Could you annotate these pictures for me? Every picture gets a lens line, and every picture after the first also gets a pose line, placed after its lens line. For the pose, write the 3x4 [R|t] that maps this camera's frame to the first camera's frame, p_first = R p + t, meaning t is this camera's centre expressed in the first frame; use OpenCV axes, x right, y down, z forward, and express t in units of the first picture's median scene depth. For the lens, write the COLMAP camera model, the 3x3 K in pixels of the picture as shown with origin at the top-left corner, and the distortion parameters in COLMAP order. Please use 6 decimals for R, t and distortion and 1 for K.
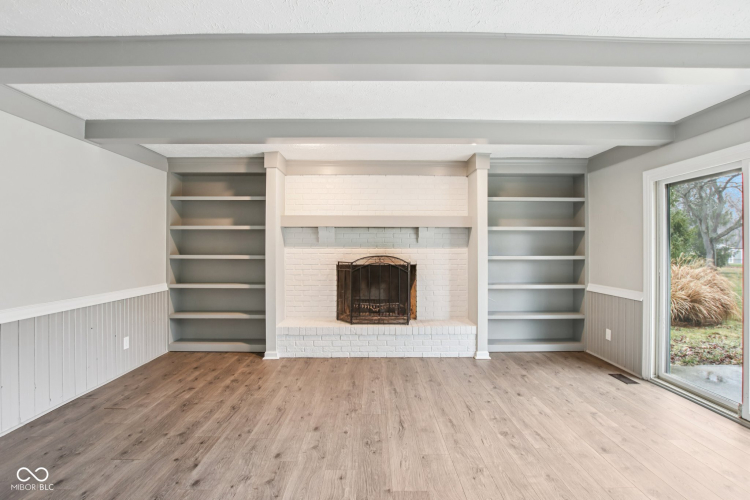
lens RADIAL K [[352.9, 0, 372.5], [0, 352.9, 245.5], [0, 0, 1]] dist [-0.026796, 0.000250]
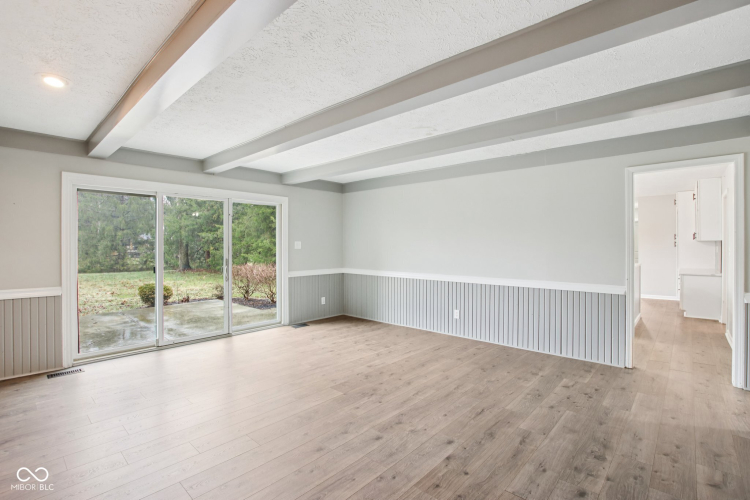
lens RADIAL K [[349.1, 0, 372.9], [0, 349.1, 249.6], [0, 0, 1]] dist [-0.029086, 0.000284]
pose [[-0.733477, -0.003736, 0.679704, -0.497544], [-0.007237, 0.999971, -0.002314, 0.014828], [-0.679676, -0.006616, -0.733483, 0.913182]]
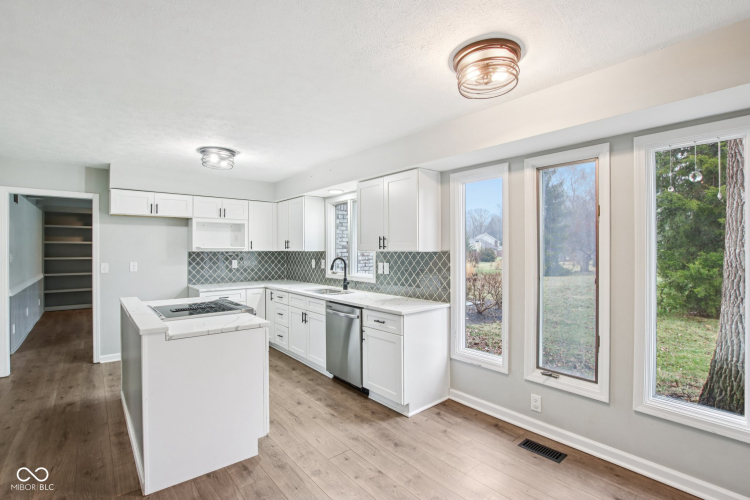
lens RADIAL K [[352.9, 0, 372.5], [0, 352.9, 245.5], [0, 0, 1]] dist [-0.026796, 0.000250]
pose [[0.780813, 0.003676, 0.624754, -0.382232], [-0.003862, 0.999992, -0.001057, -0.043270], [-0.624752, -0.001587, 0.780821, -1.492654]]
